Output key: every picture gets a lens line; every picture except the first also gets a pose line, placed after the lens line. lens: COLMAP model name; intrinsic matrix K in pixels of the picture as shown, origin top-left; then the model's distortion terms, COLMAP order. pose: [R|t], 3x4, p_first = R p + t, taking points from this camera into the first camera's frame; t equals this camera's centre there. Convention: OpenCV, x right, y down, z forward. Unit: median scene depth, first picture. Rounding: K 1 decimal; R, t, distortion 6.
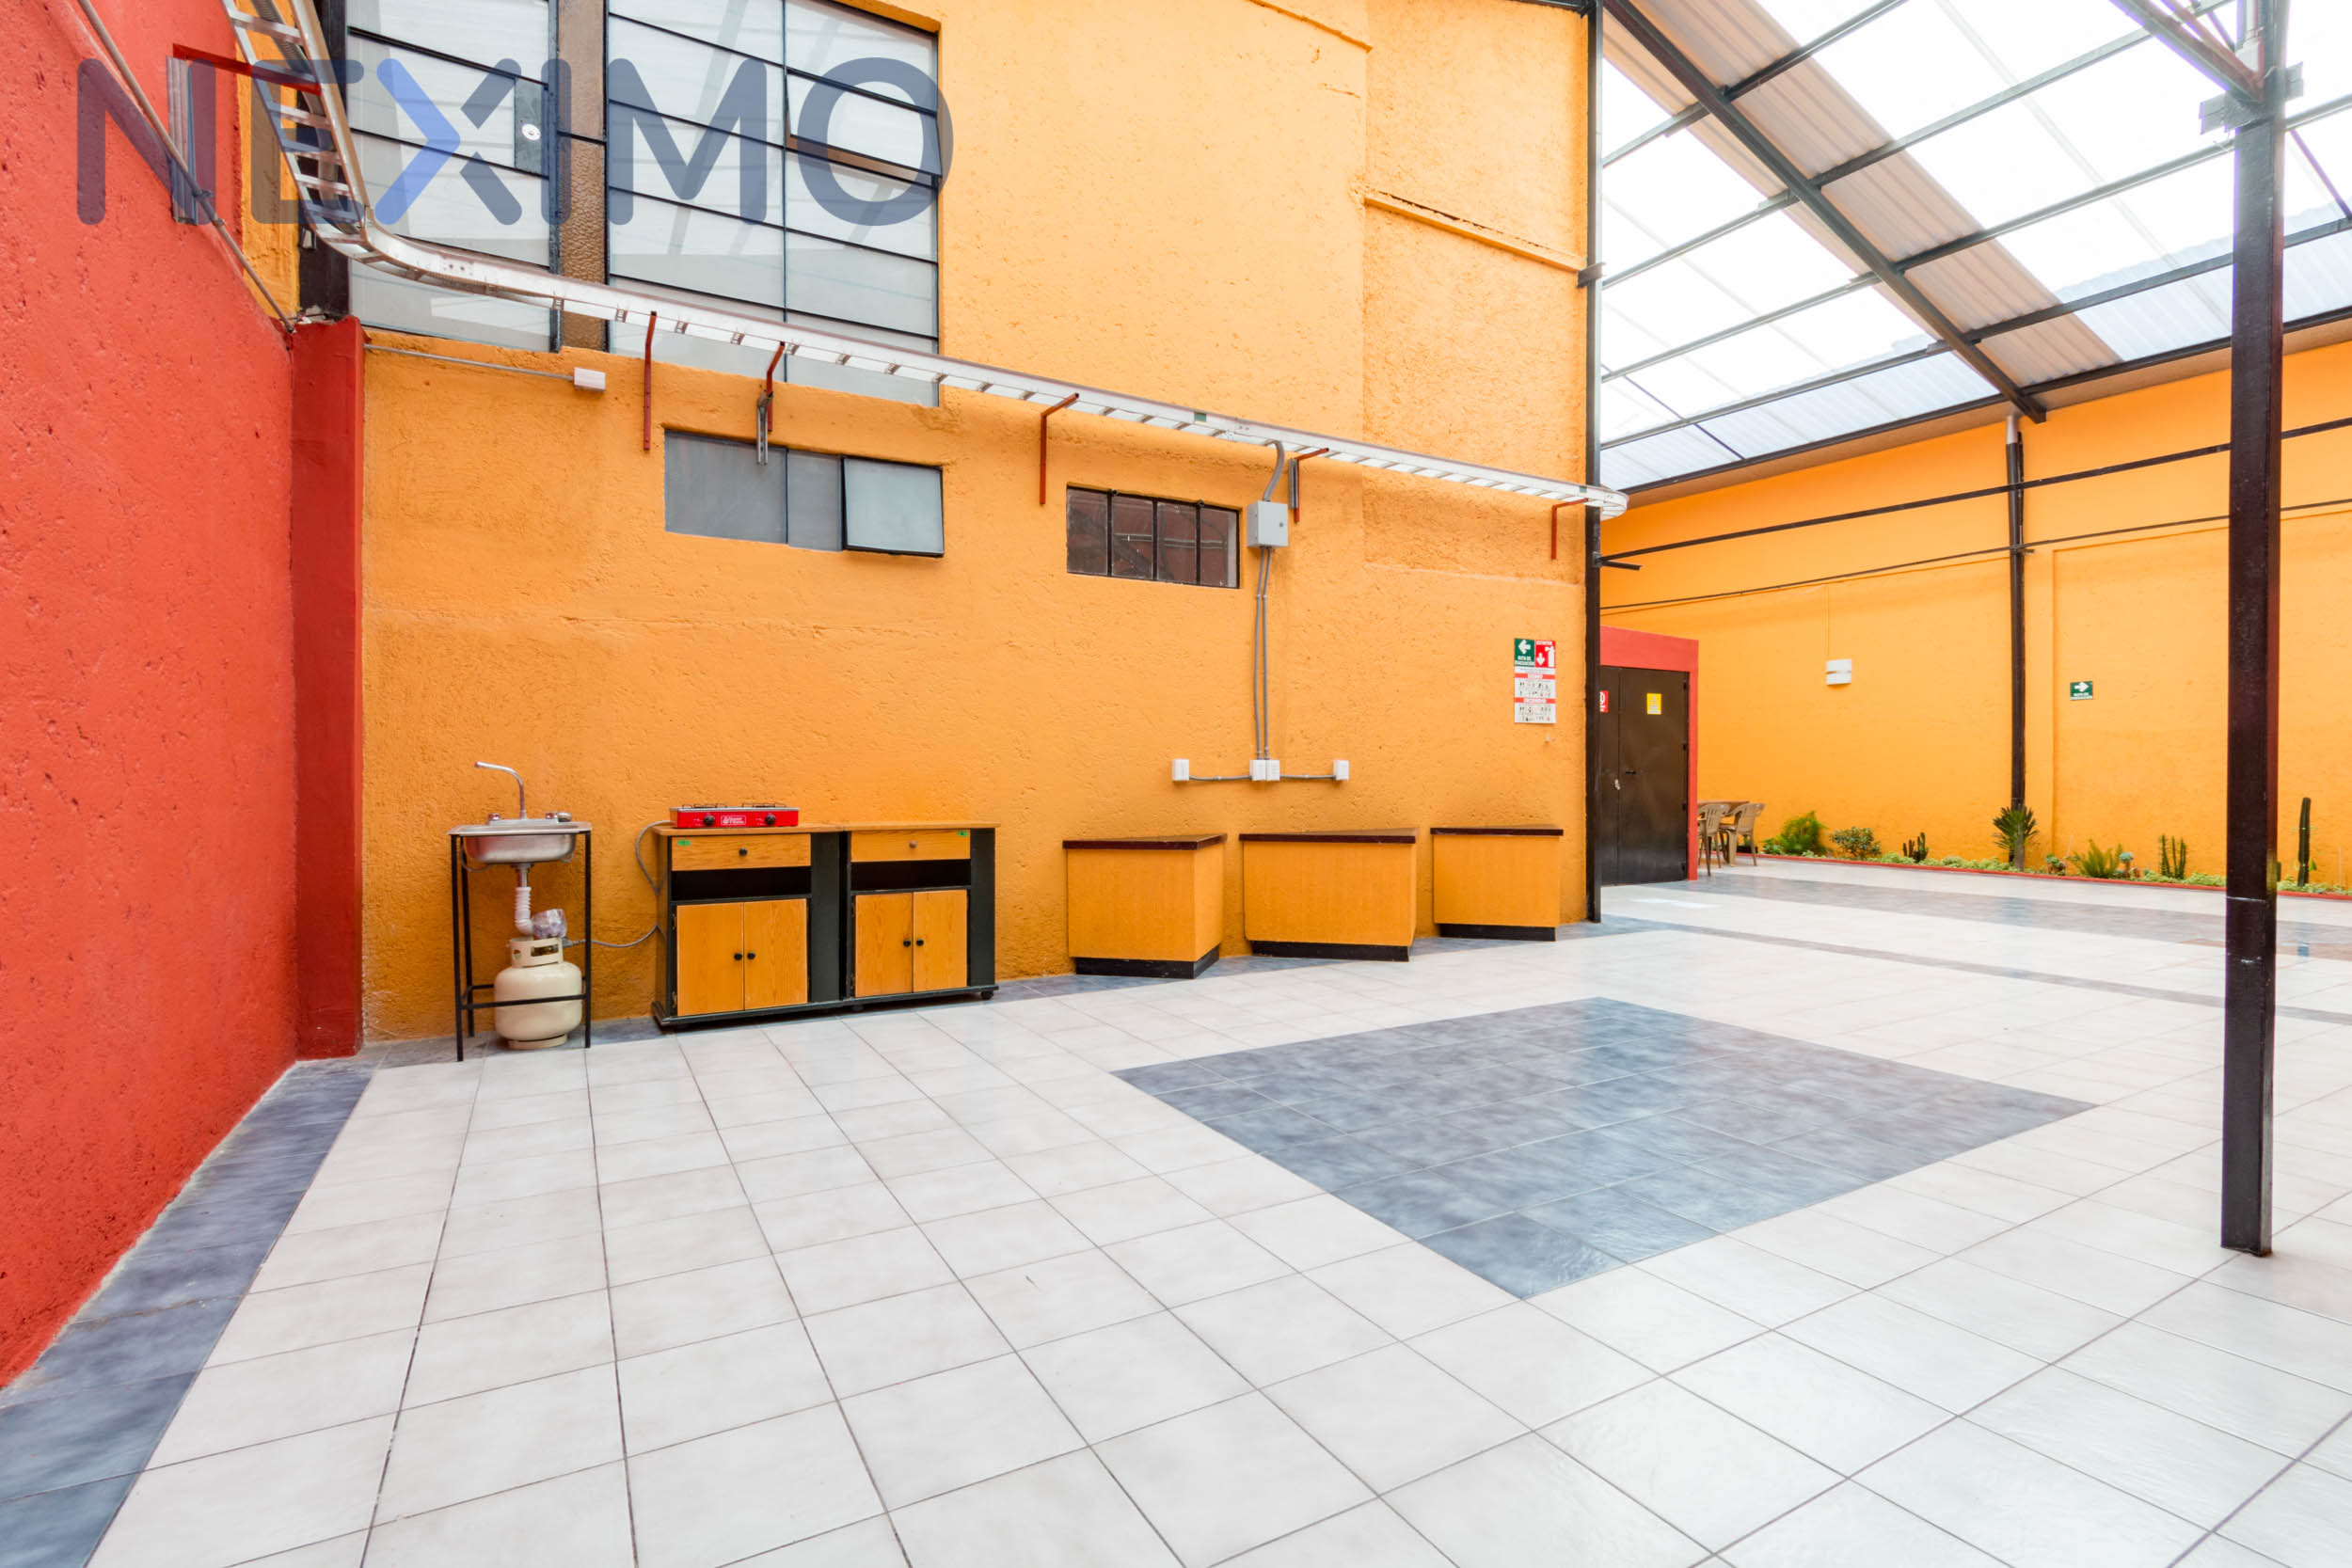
lens RADIAL K [[1110.8, 0, 1115.9], [0, 1110.8, 782.0], [0, 0, 1]] dist [0.002039, -0.000258]
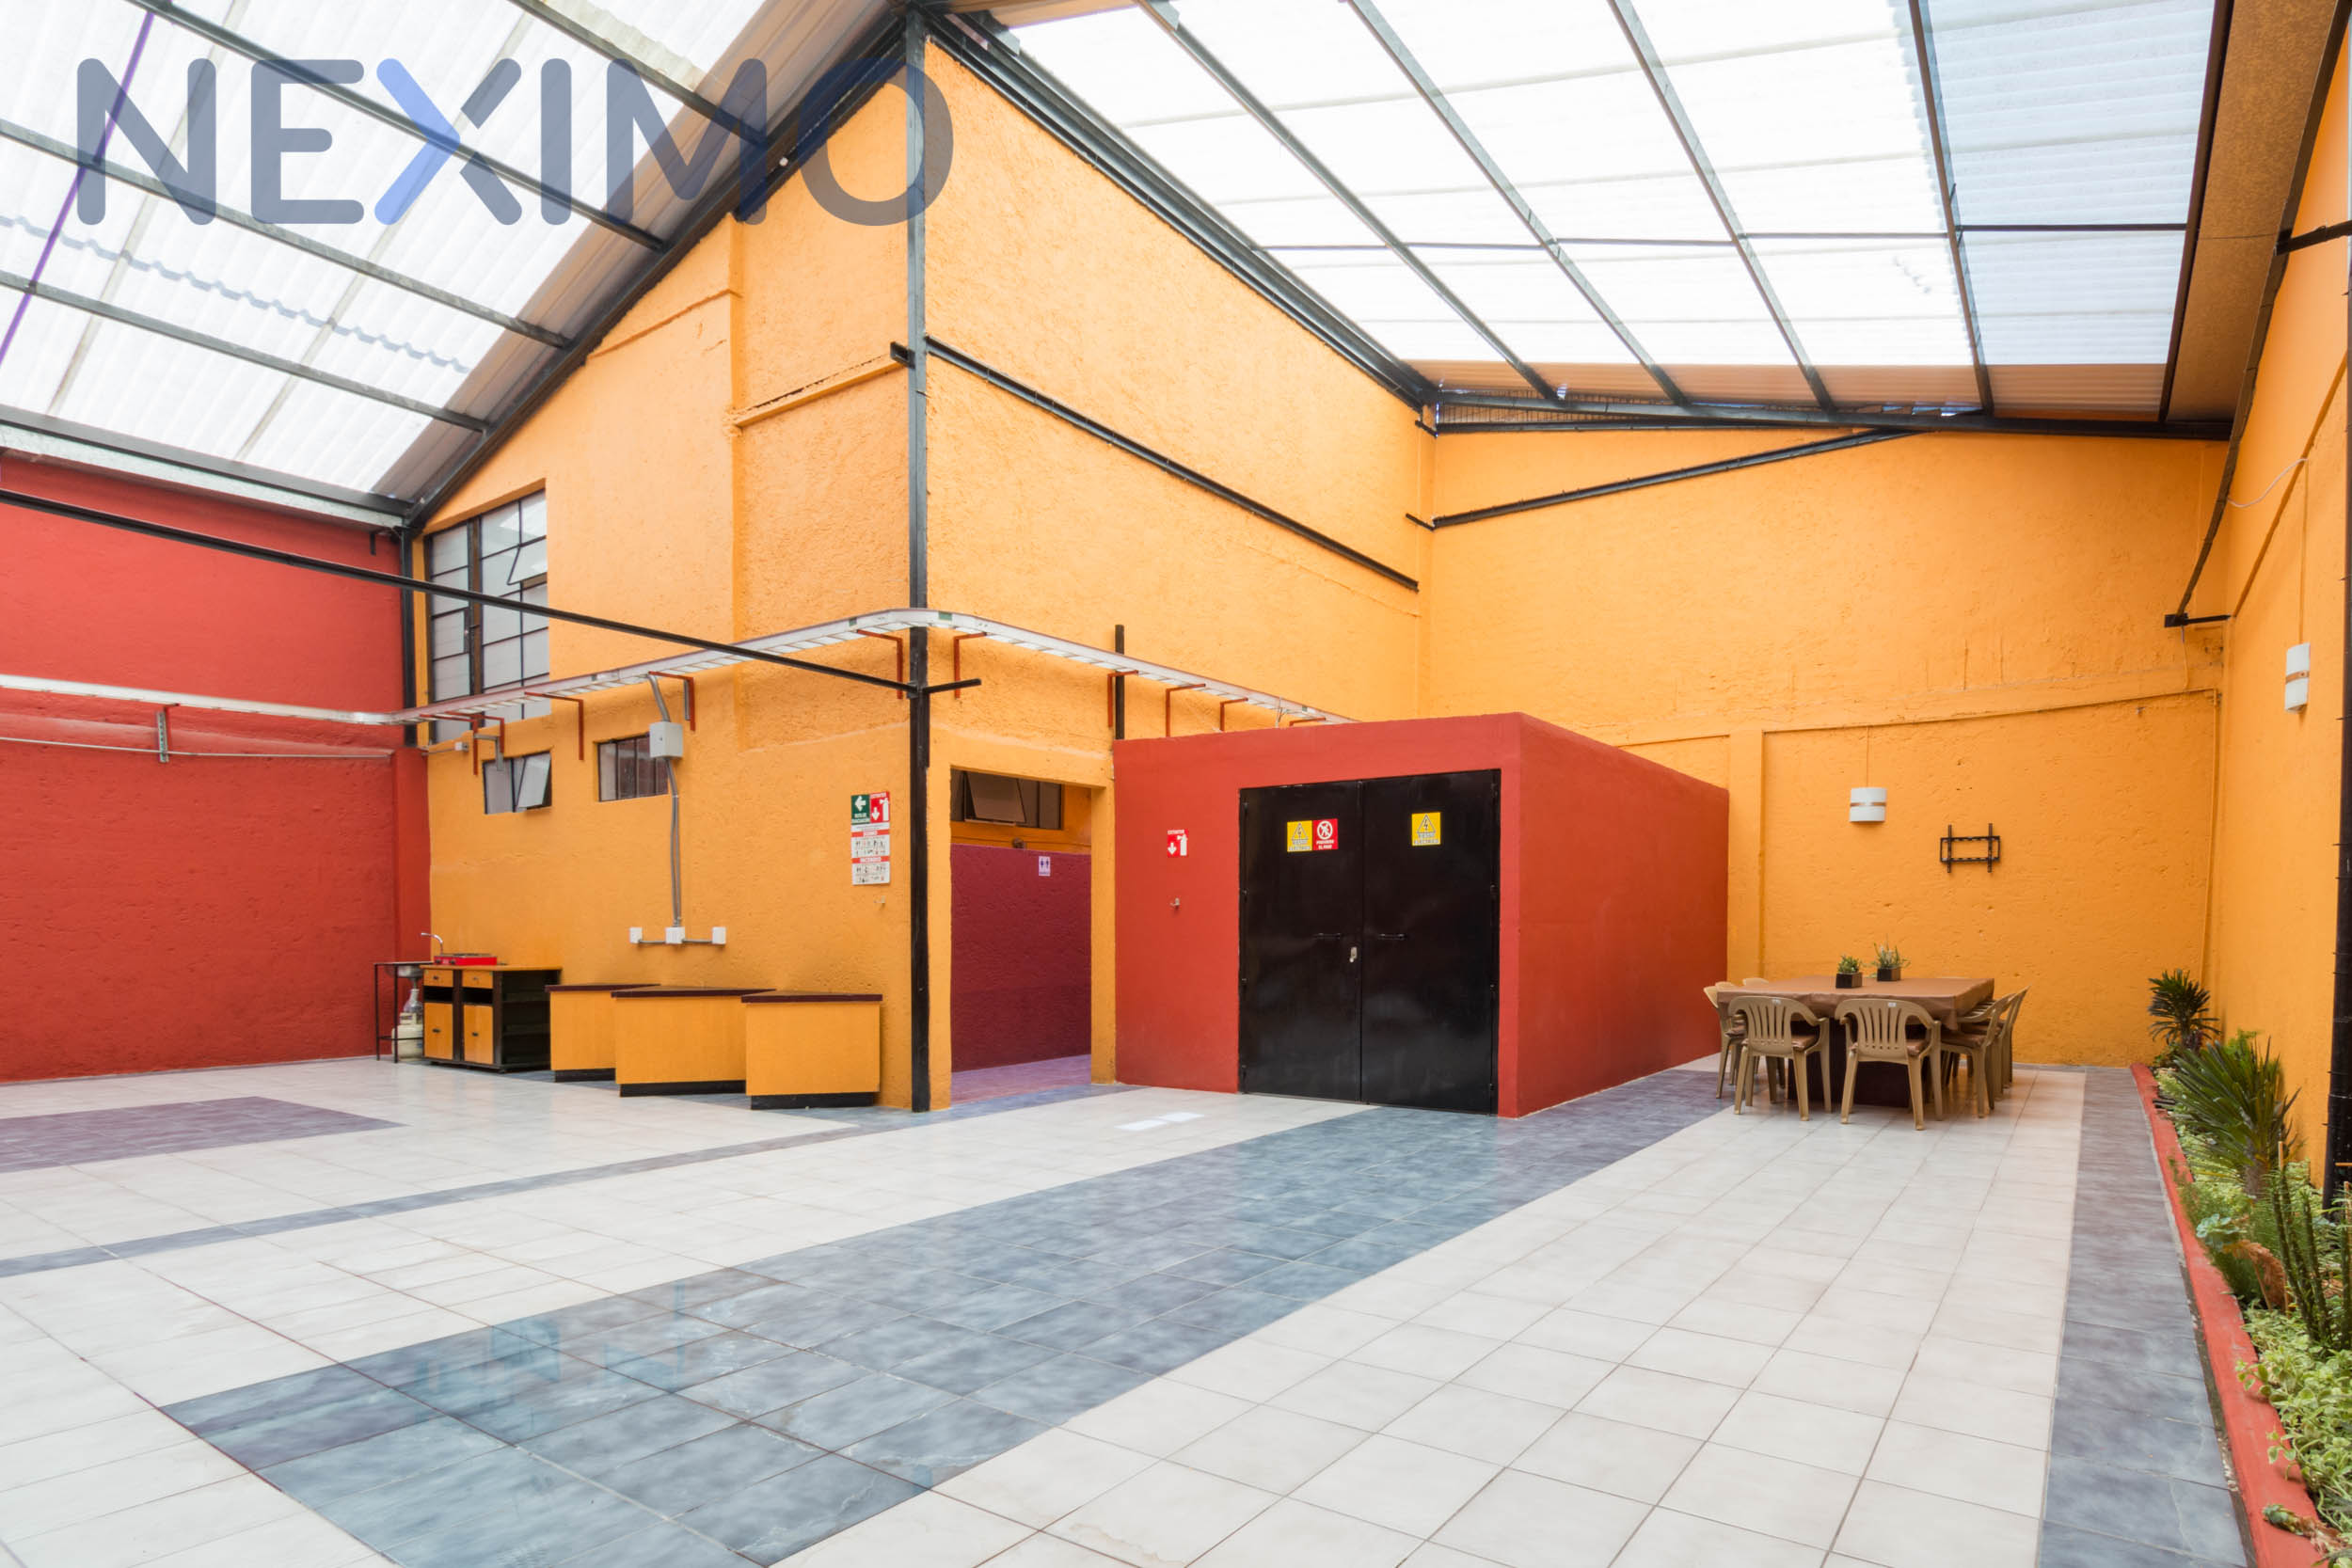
lens RADIAL K [[1129.3, 0, 1383.1], [0, 1129.3, 1001.2], [0, 0, 1]] dist [0.000290, -0.000134]
pose [[0.510911, 0.048406, -0.858270, 1.407187], [-0.006452, 0.998601, 0.052480, -0.007455], [0.859609, -0.021275, 0.510509, 0.880495]]
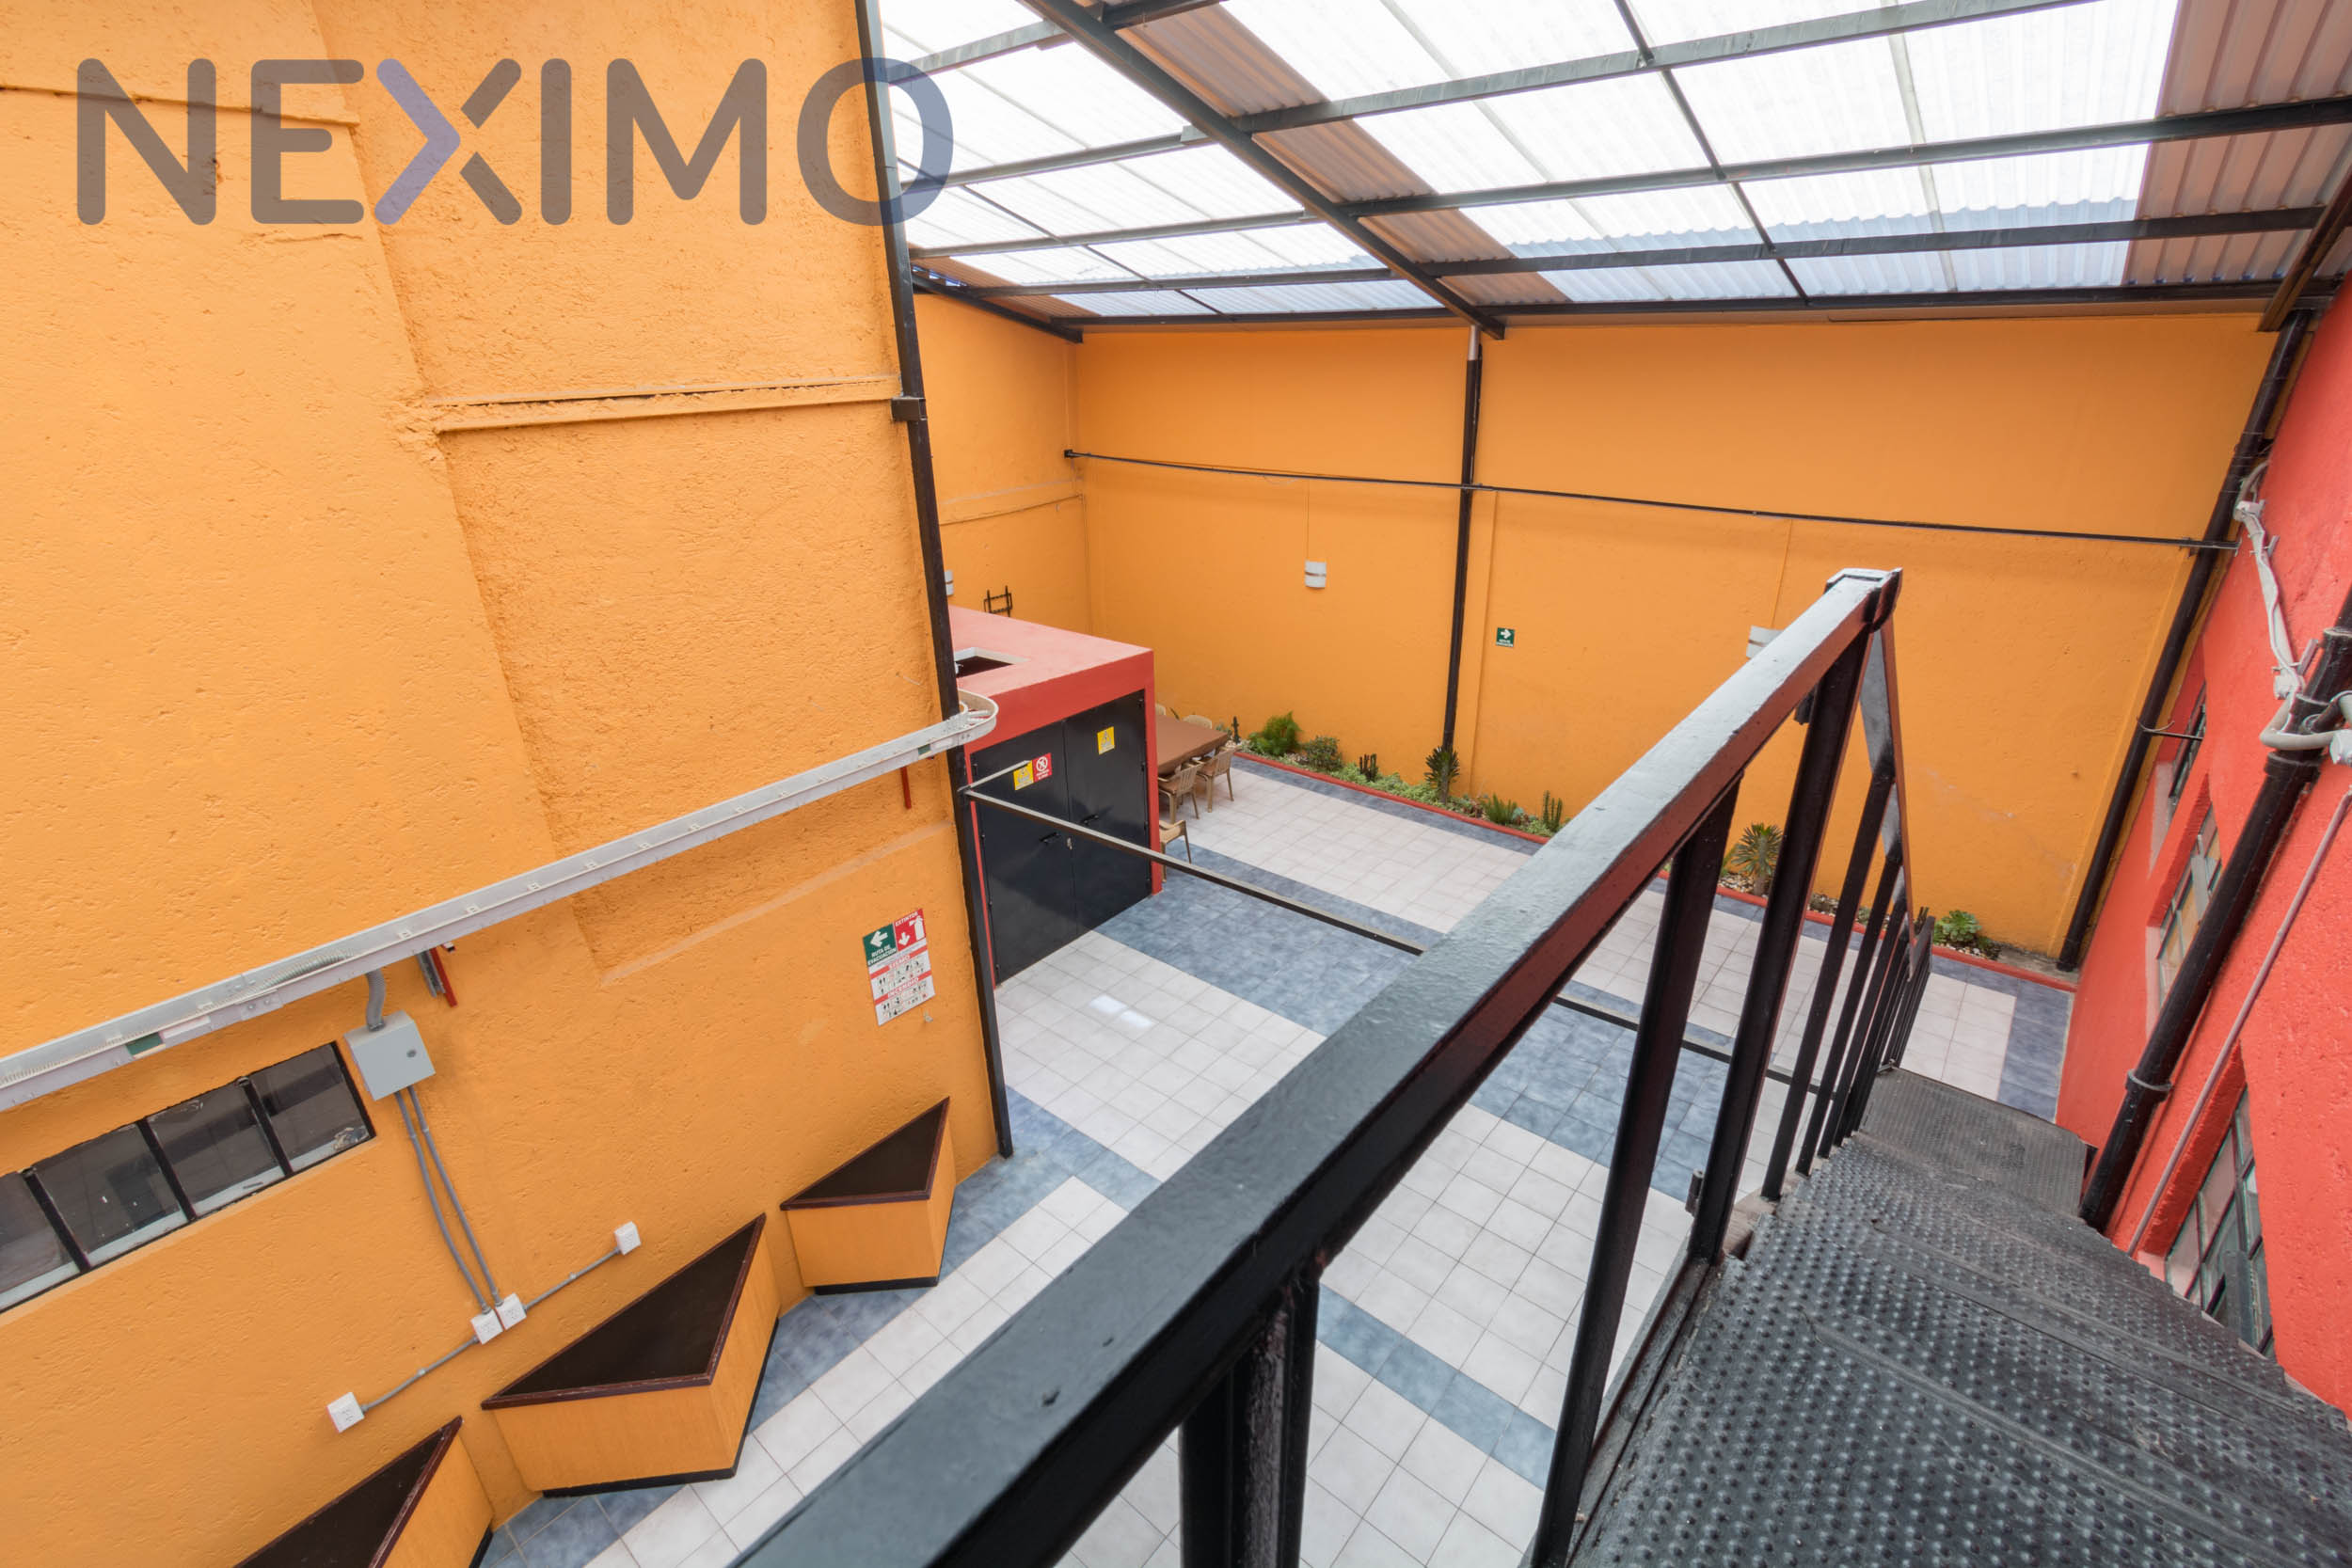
lens RADIAL K [[1088.5, 0, 1174.9], [0, 1088.5, 822.2], [0, 0, 1]] dist [-0.000026, -0.000324]
pose [[0.925632, -0.185881, 0.329626, 0.319318], [0.033426, 0.907805, 0.418058, -0.512257], [-0.376945, -0.375950, 0.846507, 0.287273]]
